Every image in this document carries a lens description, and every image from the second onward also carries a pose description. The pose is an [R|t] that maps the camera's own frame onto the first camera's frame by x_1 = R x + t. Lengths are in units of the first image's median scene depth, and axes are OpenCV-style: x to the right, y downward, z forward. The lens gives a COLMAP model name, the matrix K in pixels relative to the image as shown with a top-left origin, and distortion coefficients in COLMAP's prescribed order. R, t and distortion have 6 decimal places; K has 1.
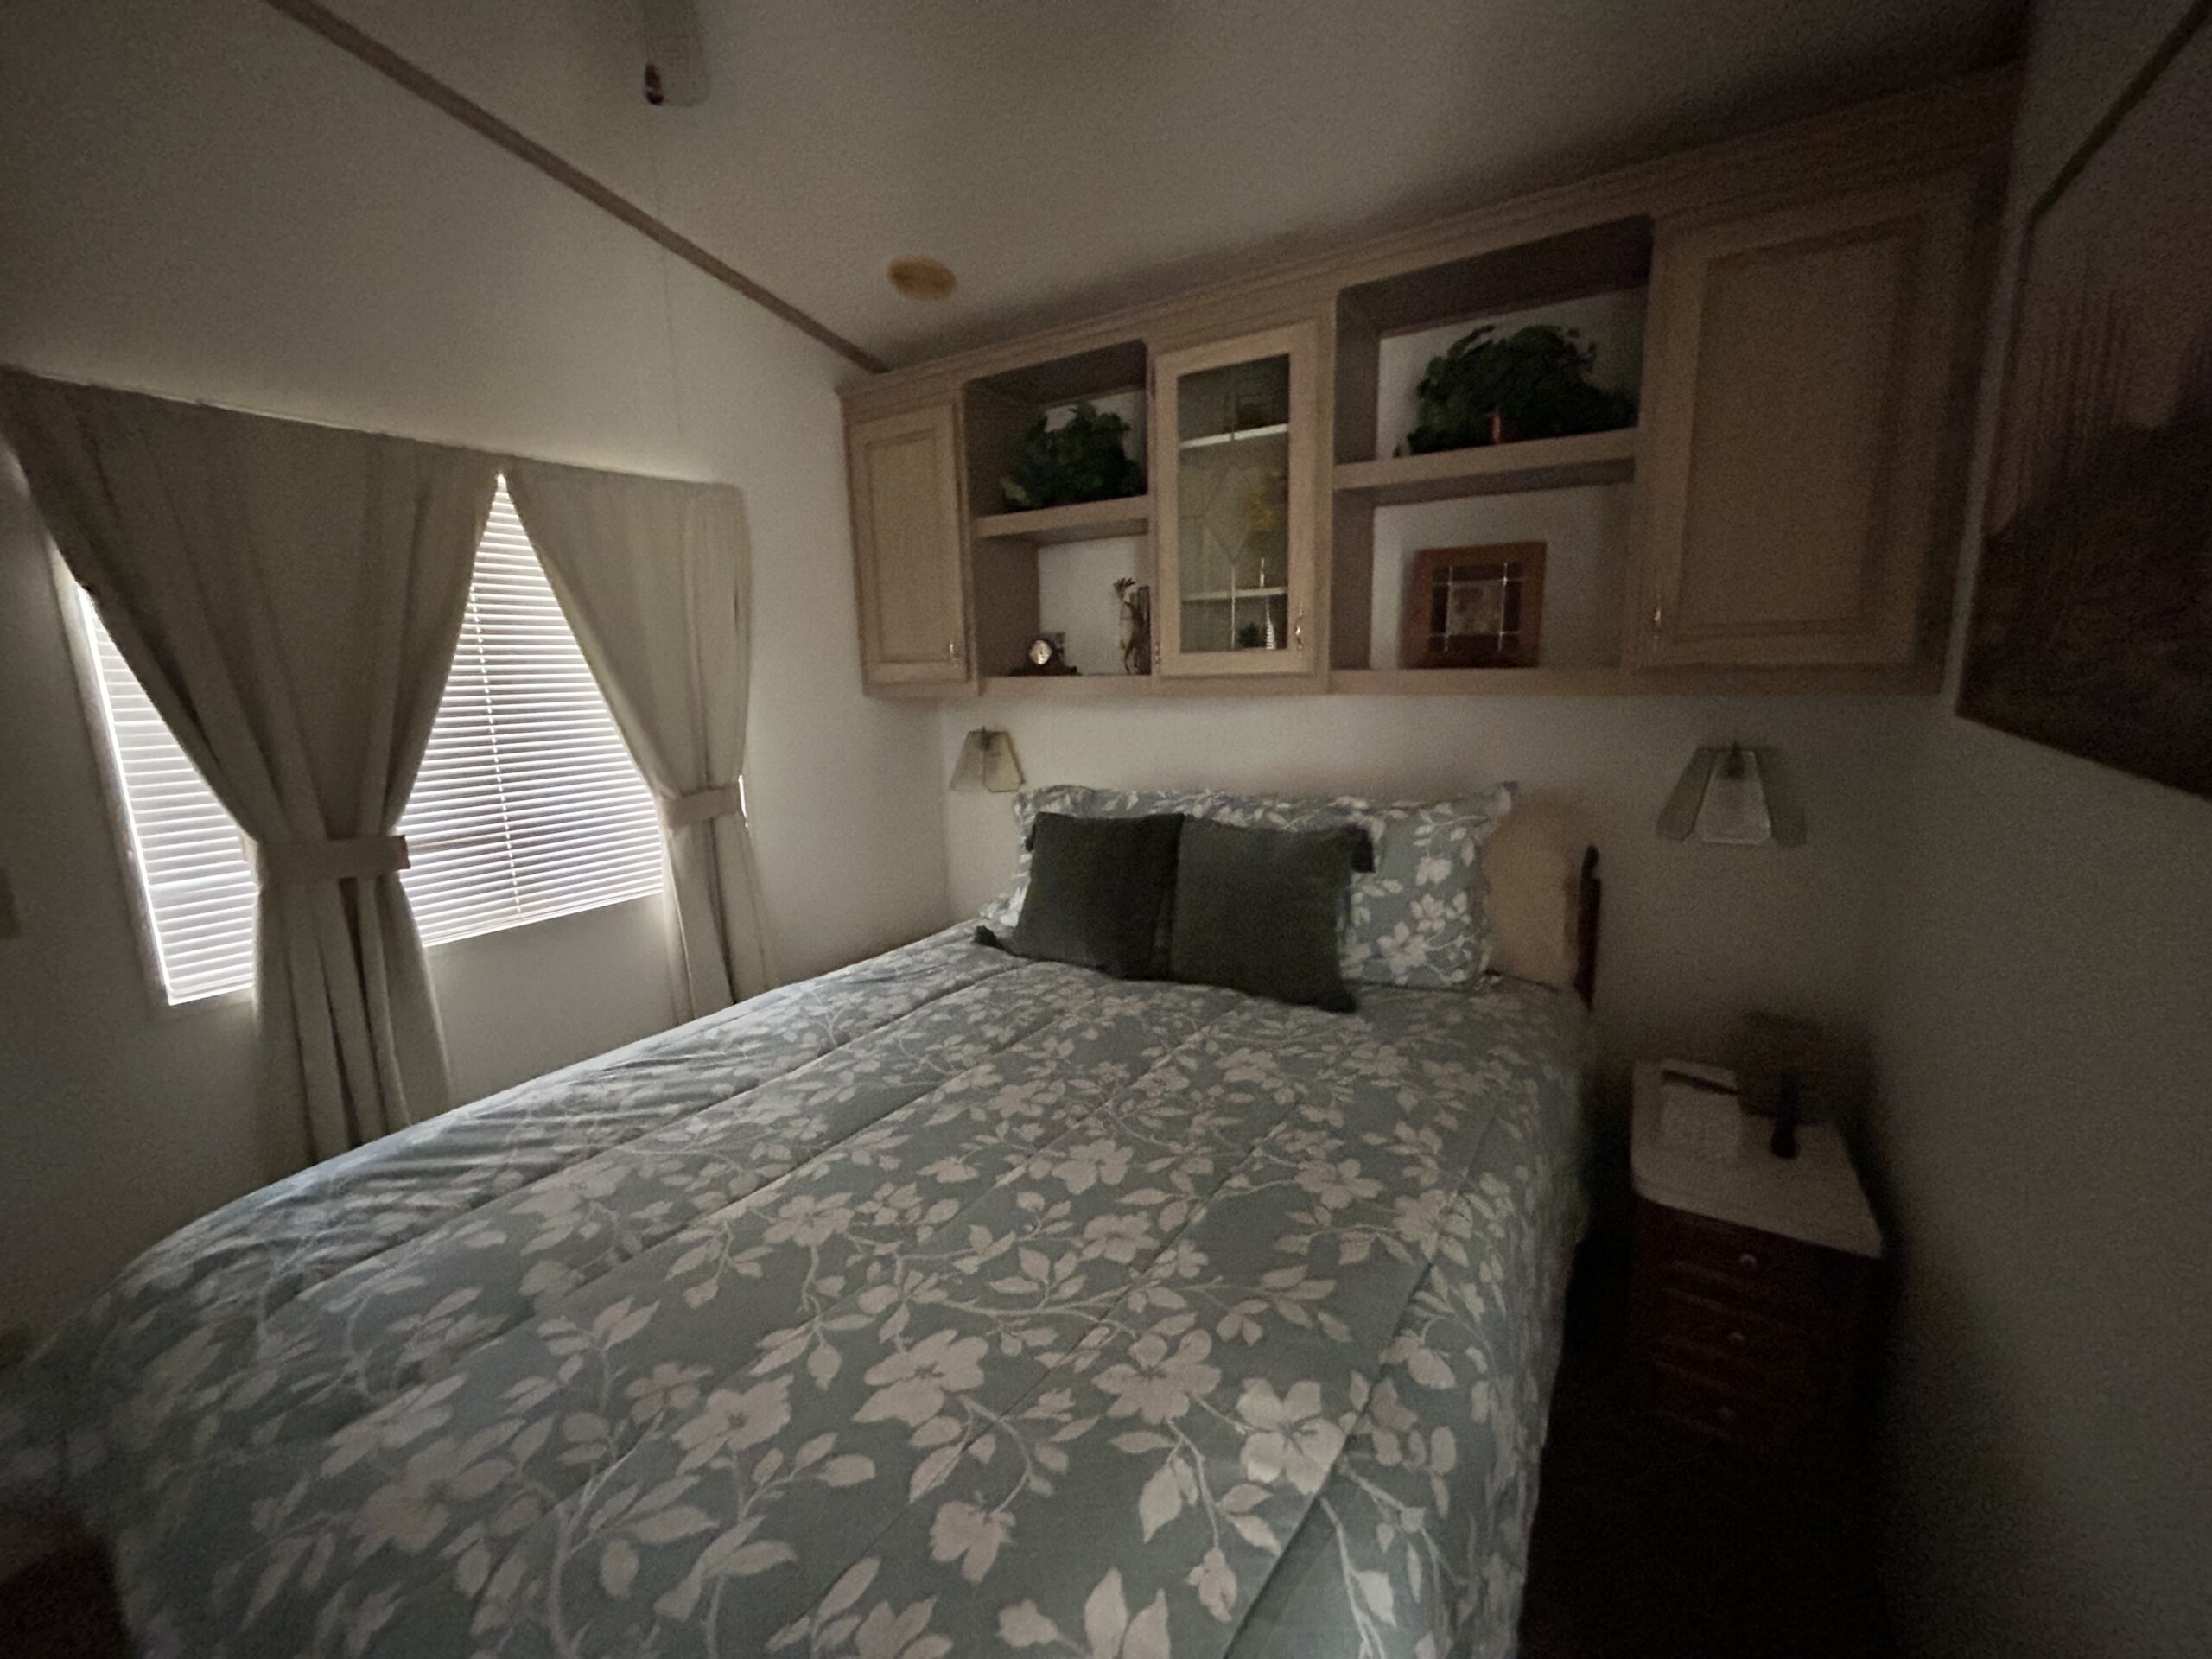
lens RADIAL K [[934.3, 0, 1103.5], [0, 934.3, 808.6], [0, 0, 1]] dist [0.011839, 0.000089]
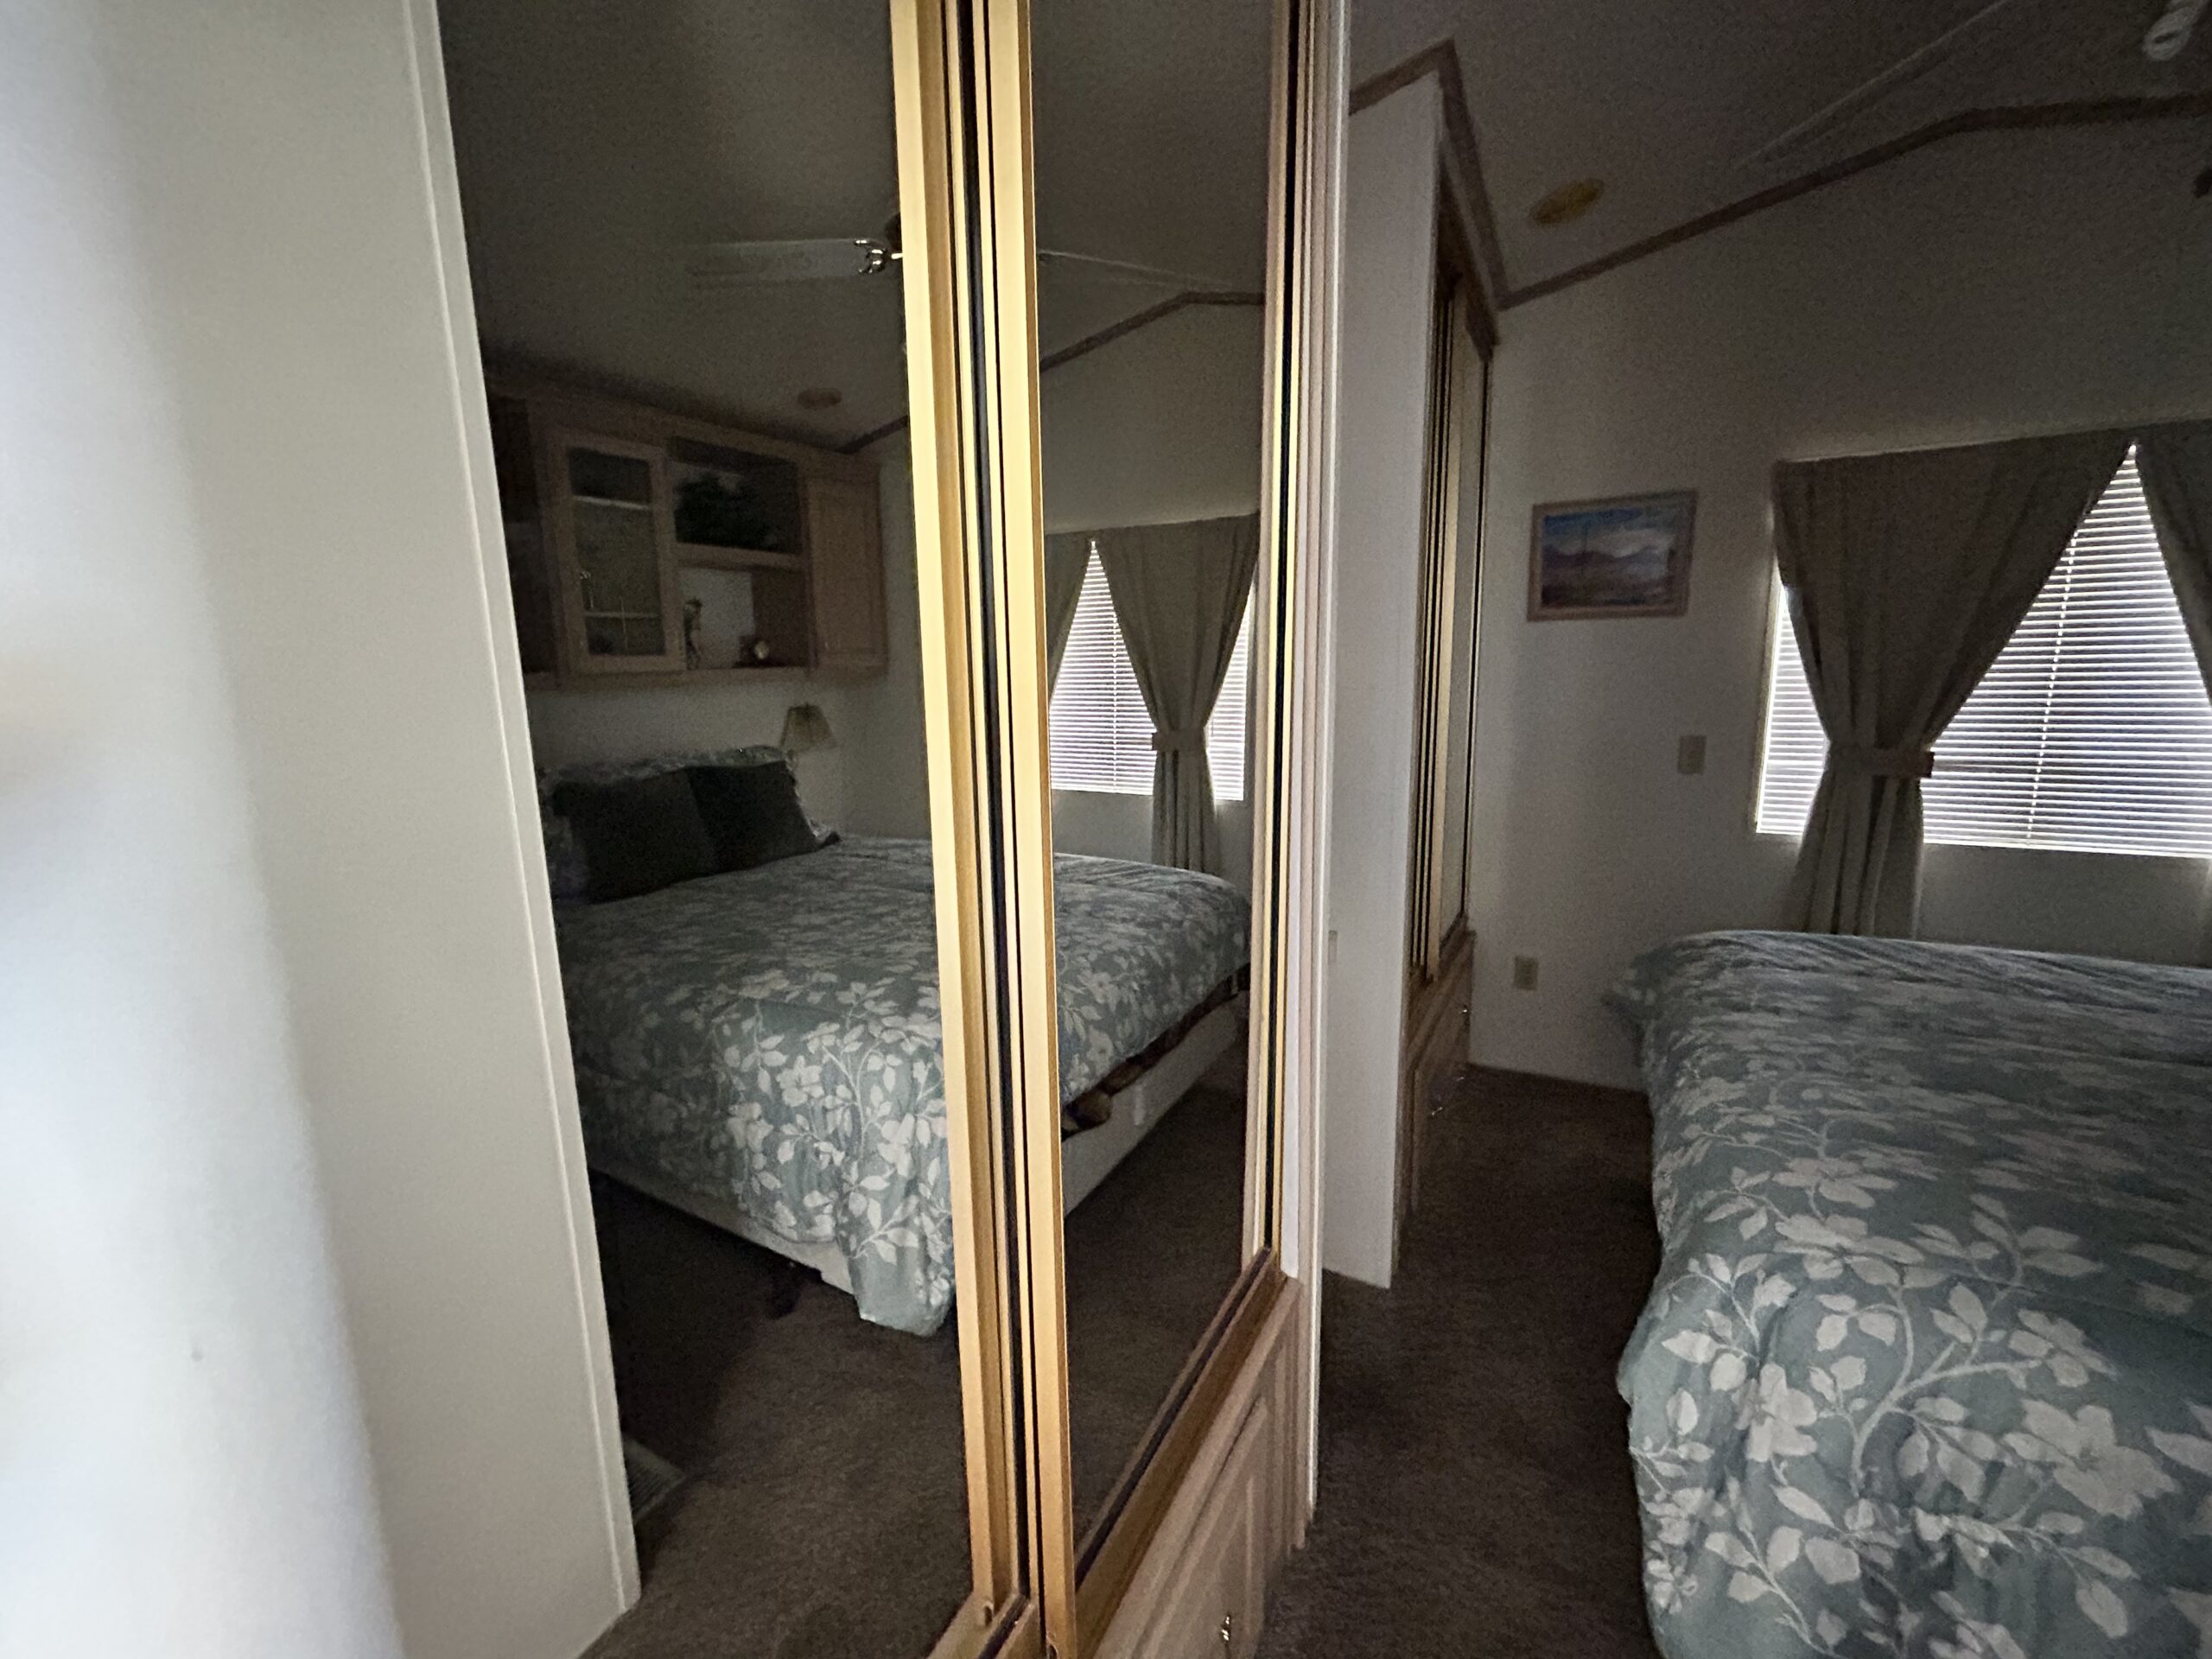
lens RADIAL K [[898.0, 0, 1102.6], [0, 898.0, 824.7], [0, 0, 1]] dist [-0.000878, -0.000465]
pose [[0.079524, 0.203574, -0.975825, 0.605825], [-0.128656, 0.972833, 0.192465, 0.049370], [0.988496, 0.110240, 0.103555, -0.401372]]
